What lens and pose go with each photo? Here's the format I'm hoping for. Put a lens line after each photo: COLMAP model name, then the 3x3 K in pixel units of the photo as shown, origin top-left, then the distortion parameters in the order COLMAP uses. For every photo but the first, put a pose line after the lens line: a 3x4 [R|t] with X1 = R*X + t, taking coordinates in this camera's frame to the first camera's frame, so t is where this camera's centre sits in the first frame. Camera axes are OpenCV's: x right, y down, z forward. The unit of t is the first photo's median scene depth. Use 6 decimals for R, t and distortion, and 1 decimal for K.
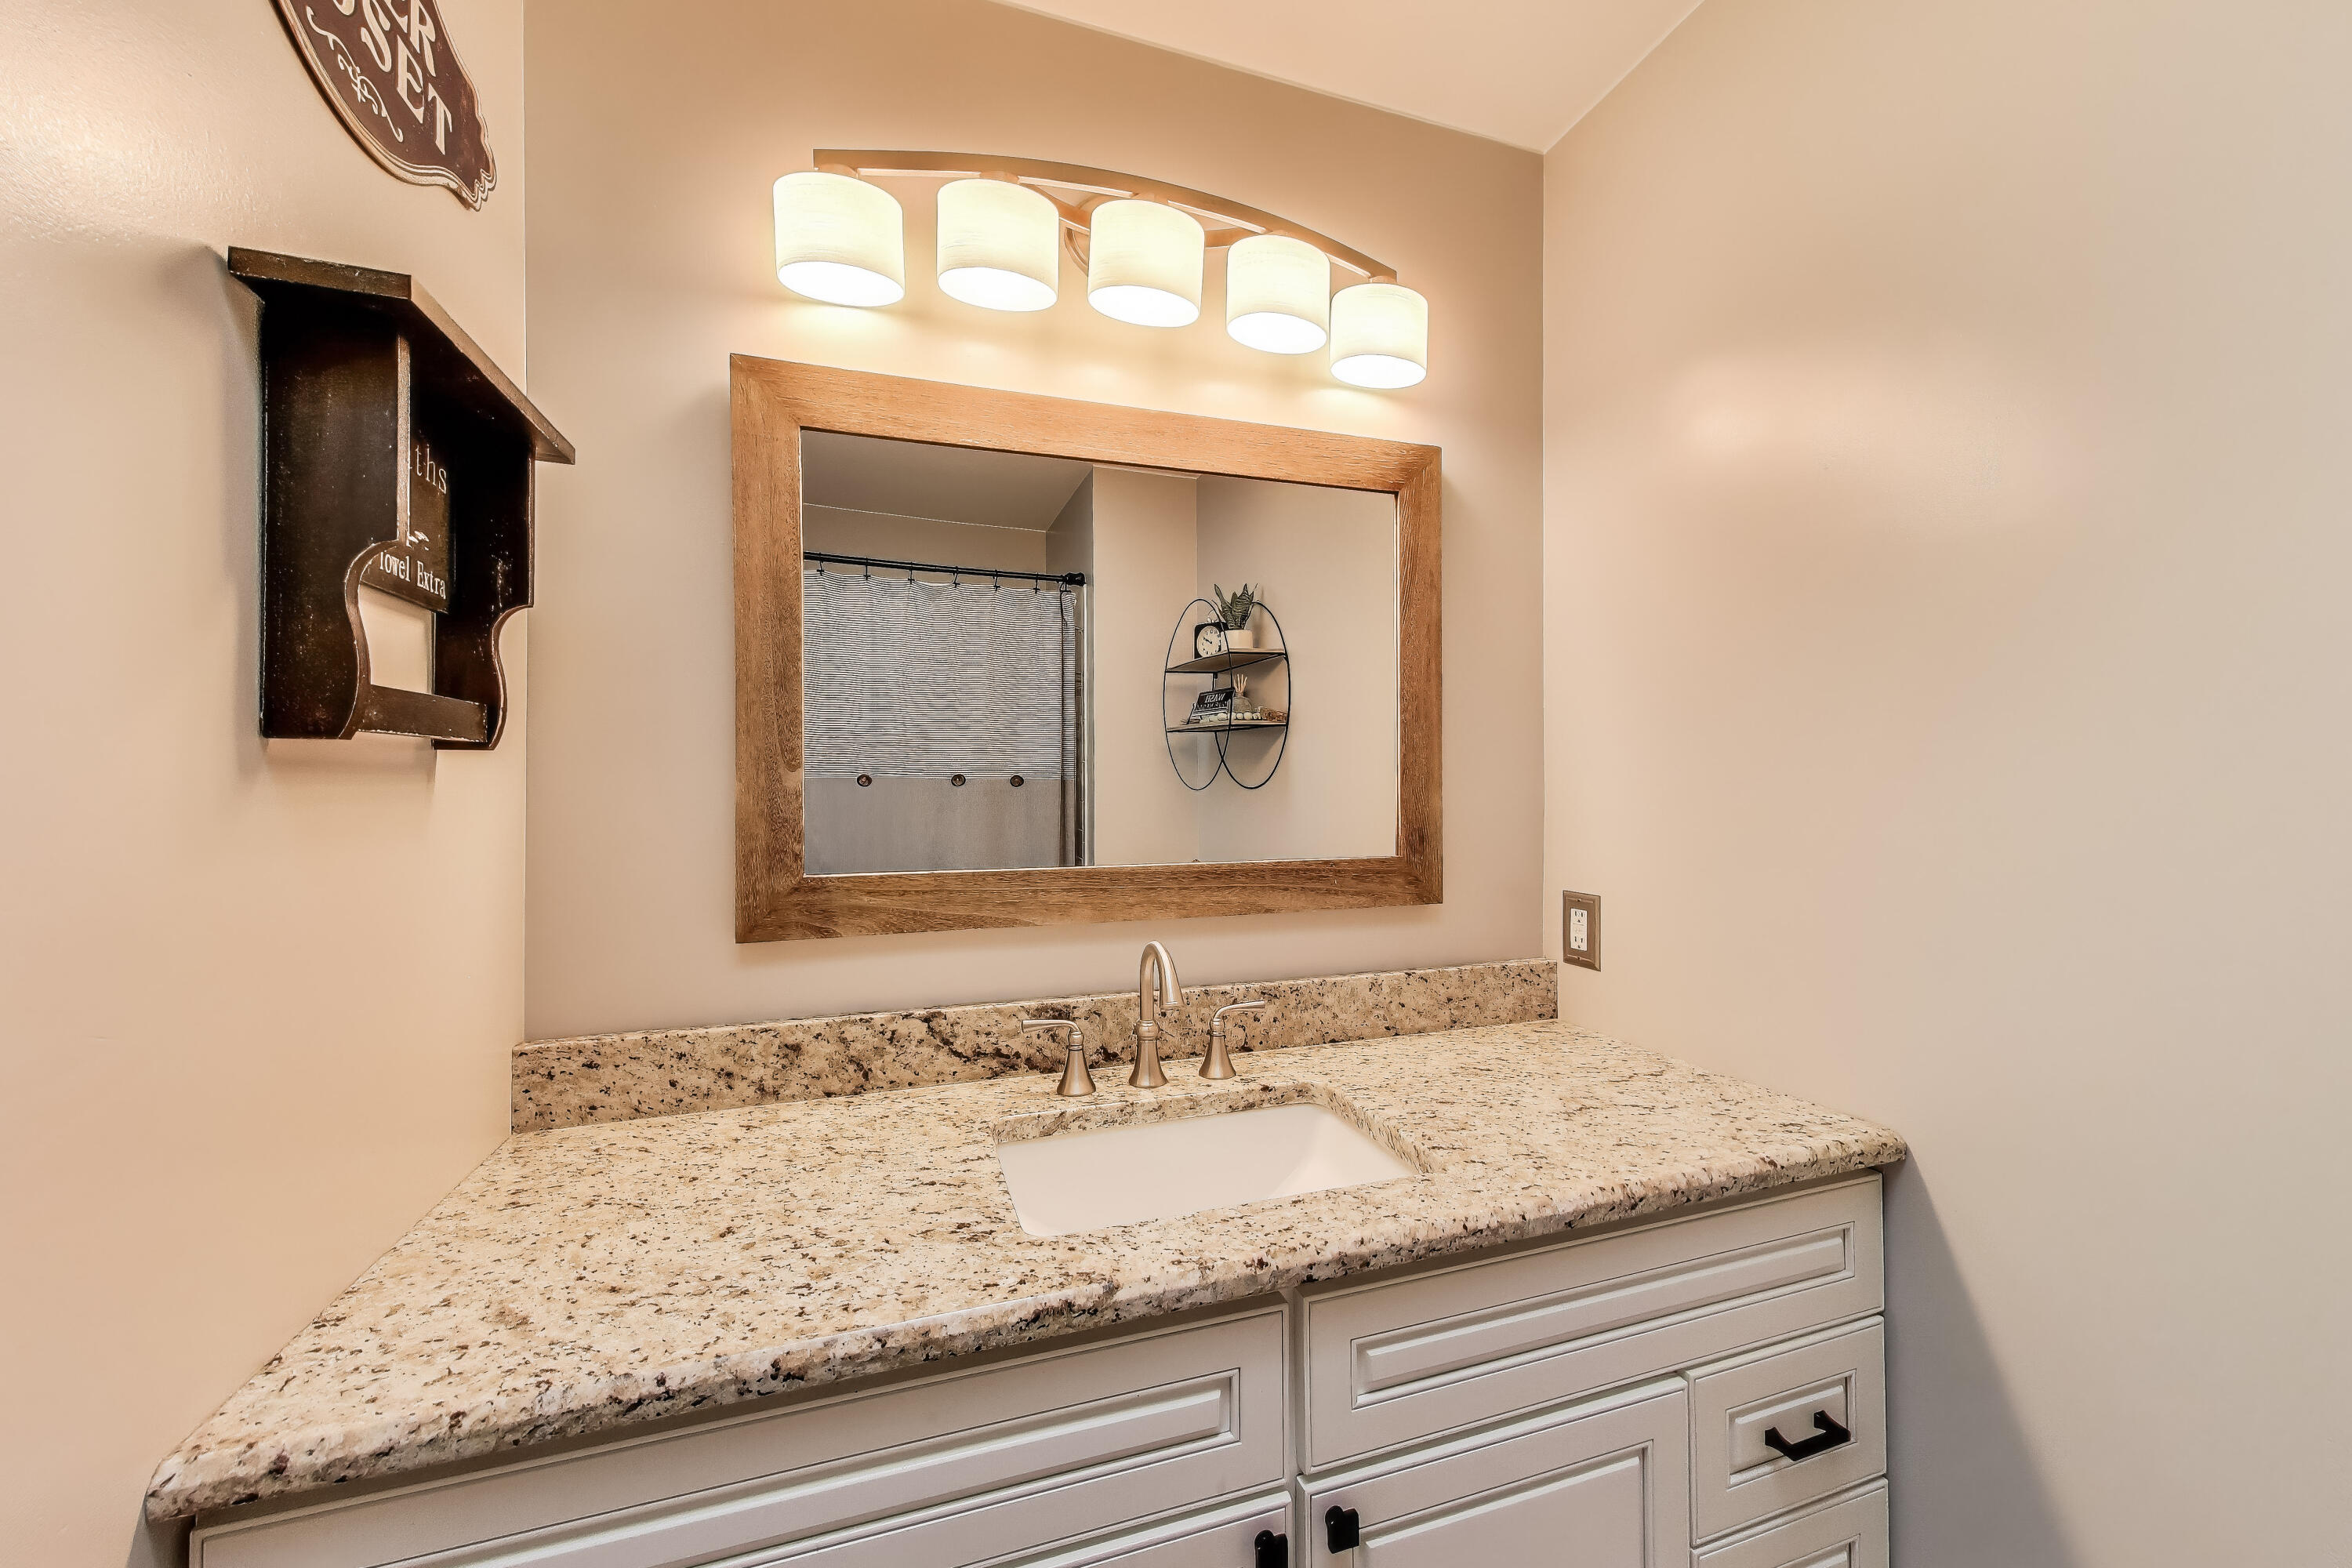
lens RADIAL K [[873.9, 0, 1177.1], [0, 873.9, 773.0], [0, 0, 1]] dist [0.001259, 0.000013]
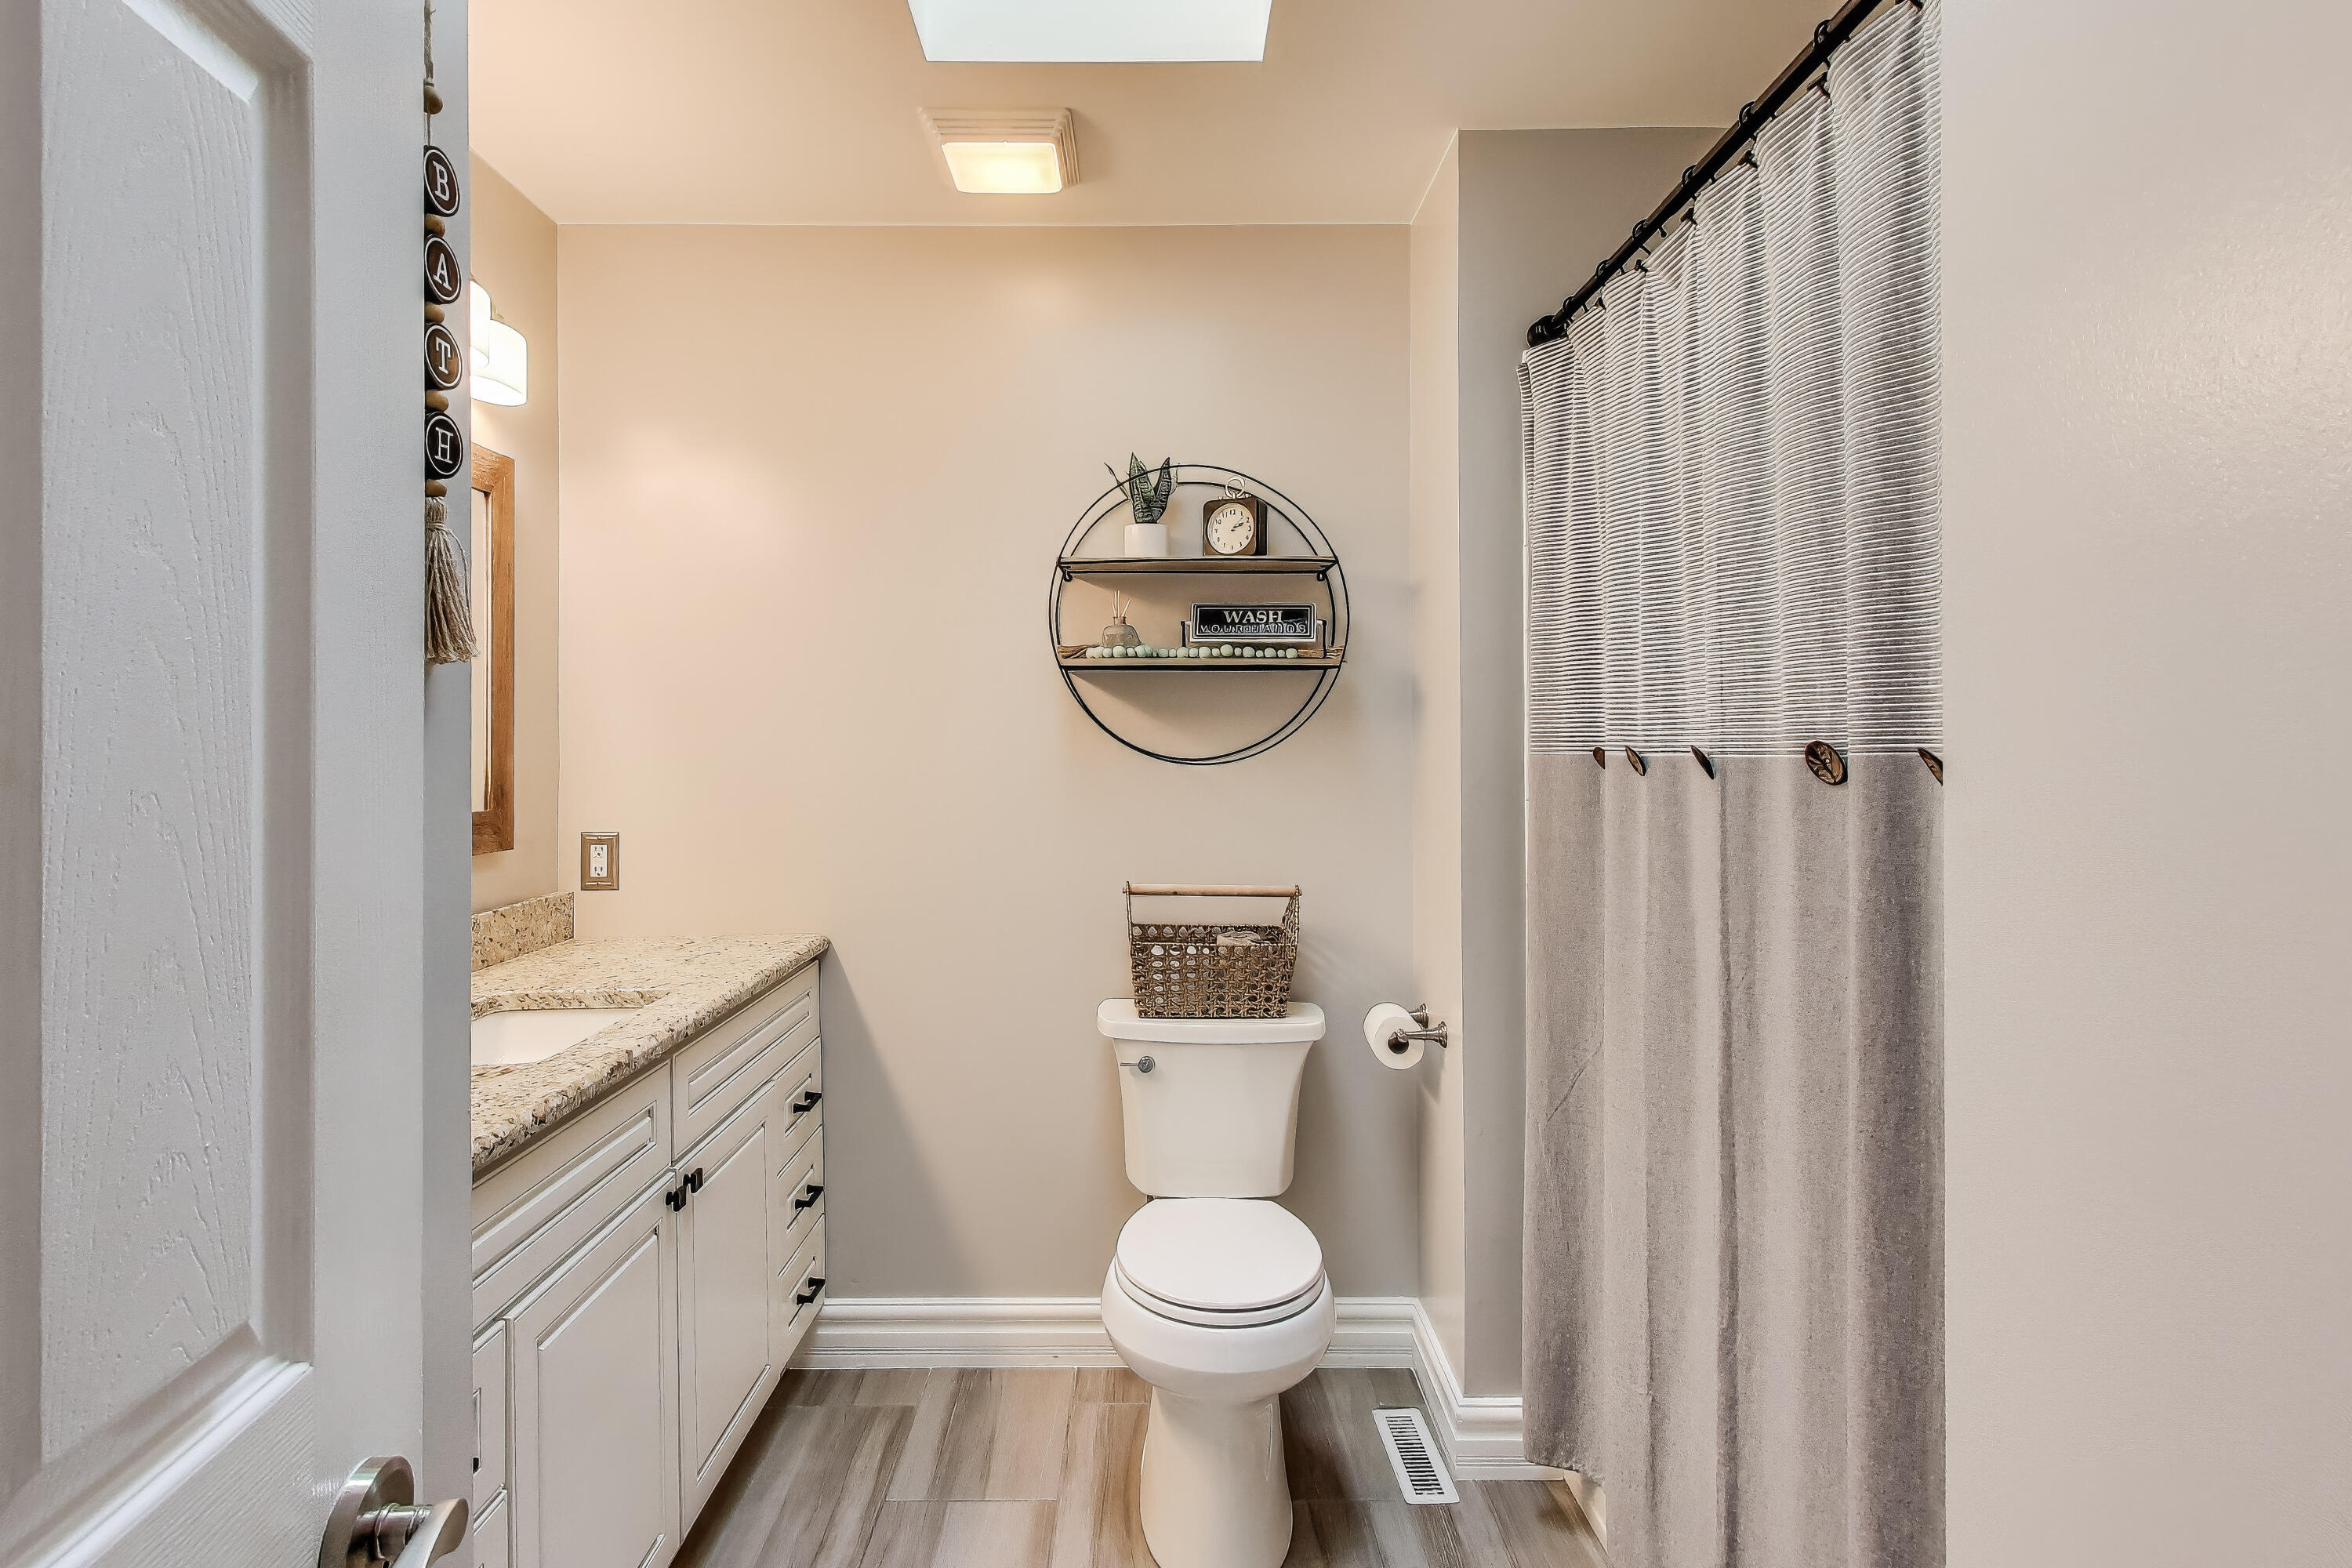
lens RADIAL K [[1108.9, 0, 1173.2], [0, 1108.9, 736.8], [0, 0, 1]] dist [-0.000332, -0.000032]
pose [[0.312168, -0.000187, 0.950027, -0.846612], [-0.005536, 0.999983, 0.002016, -0.009029], [-0.950011, -0.005889, 0.312161, -0.304959]]
